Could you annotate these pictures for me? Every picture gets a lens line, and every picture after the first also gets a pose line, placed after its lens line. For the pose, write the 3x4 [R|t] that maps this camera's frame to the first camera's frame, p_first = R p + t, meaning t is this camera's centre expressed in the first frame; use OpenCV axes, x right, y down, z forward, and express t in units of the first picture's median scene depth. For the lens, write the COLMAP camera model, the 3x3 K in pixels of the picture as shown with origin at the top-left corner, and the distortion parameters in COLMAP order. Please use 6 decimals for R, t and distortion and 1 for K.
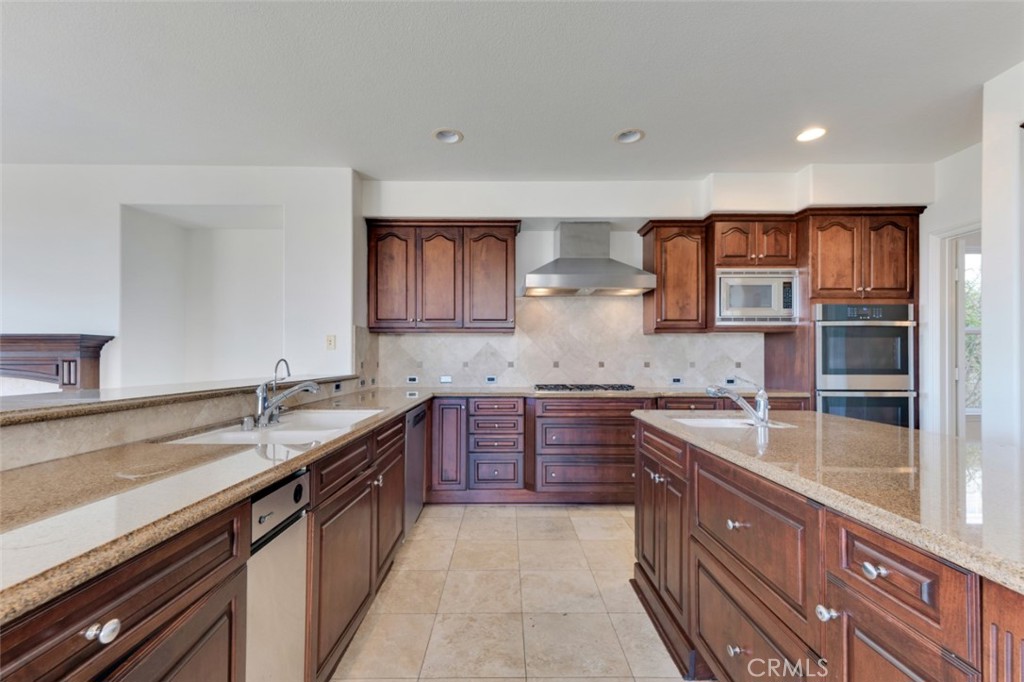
lens RADIAL K [[424.7, 0, 505.2], [0, 424.7, 358.3], [0, 0, 1]] dist [0.007301, 0.000049]
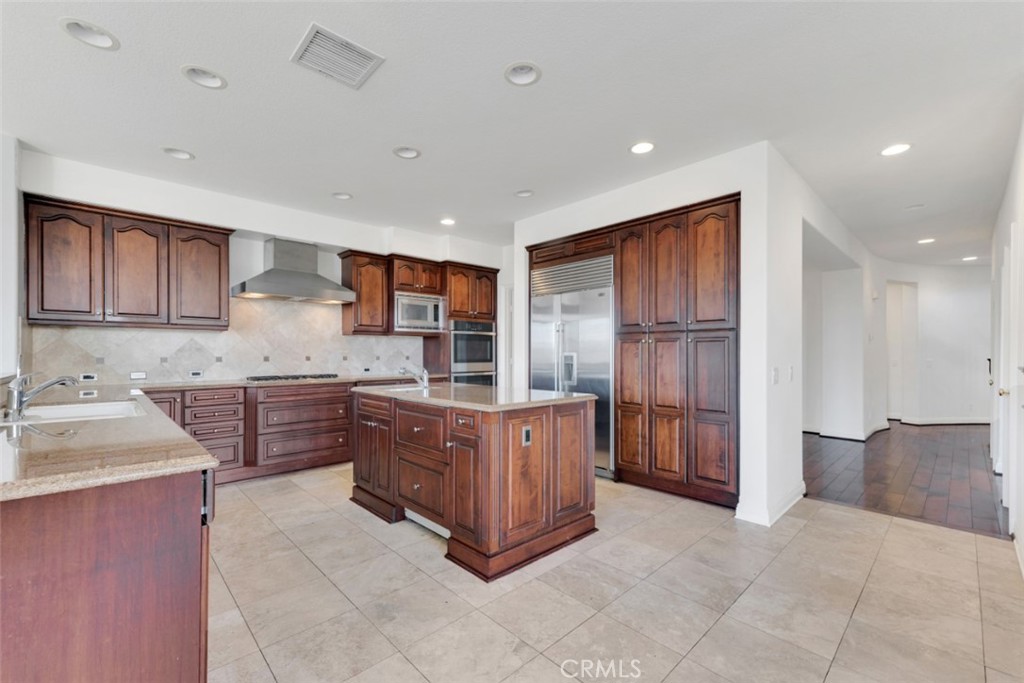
lens RADIAL K [[424.7, 0, 509.9], [0, 424.7, 352.5], [0, 0, 1]] dist [0.007301, 0.000049]
pose [[0.725108, -0.000104, 0.688635, -0.215858], [0.001474, 0.999998, -0.001401, -0.000483], [-0.688634, 0.002032, 0.725107, -0.317713]]
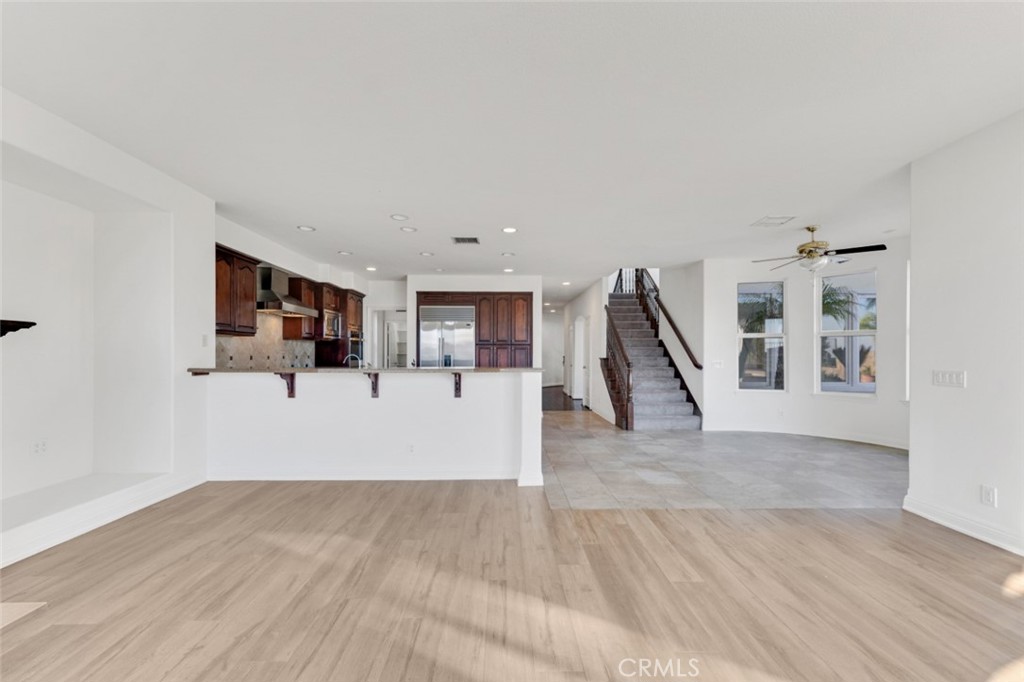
lens RADIAL K [[424.7, 0, 522.2], [0, 424.7, 349.5], [0, 0, 1]] dist [0.007301, 0.000049]
pose [[-0.023662, 0.008385, 0.999685, -1.535497], [-0.002639, 0.999961, -0.008450, -0.004657], [-0.999717, -0.002839, -0.023639, 0.099173]]
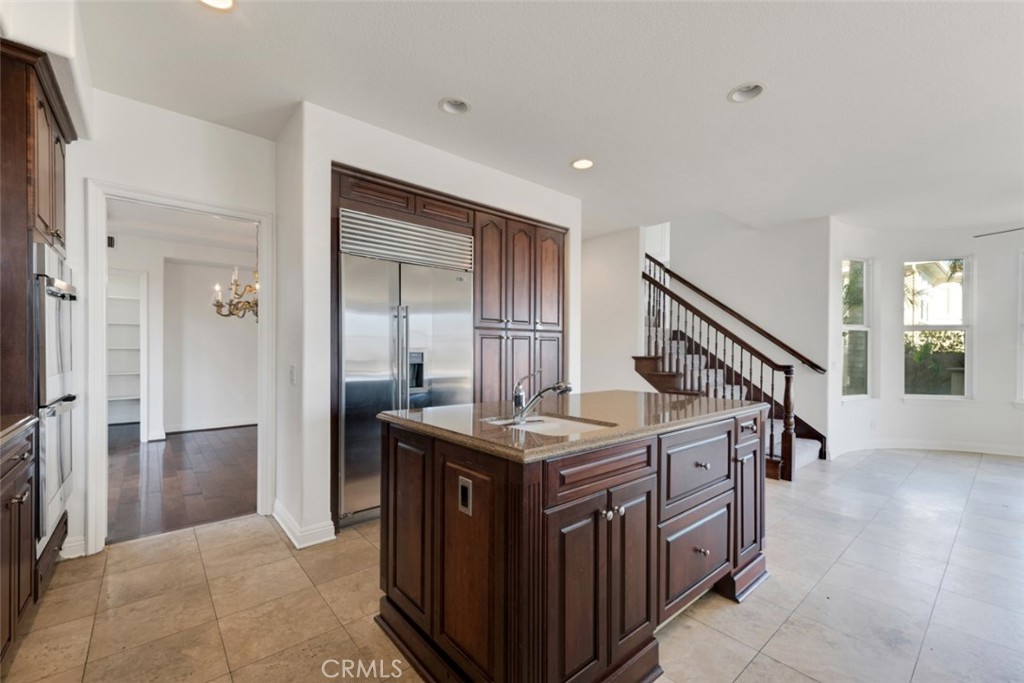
lens RADIAL K [[424.7, 0, 509.7], [0, 424.7, 349.7], [0, 0, 1]] dist [0.007301, 0.000049]
pose [[-0.648595, -0.000442, 0.761133, -0.044945], [-0.003067, 0.999993, -0.002033, 0.001088], [-0.761127, -0.003653, -0.648592, 0.859658]]
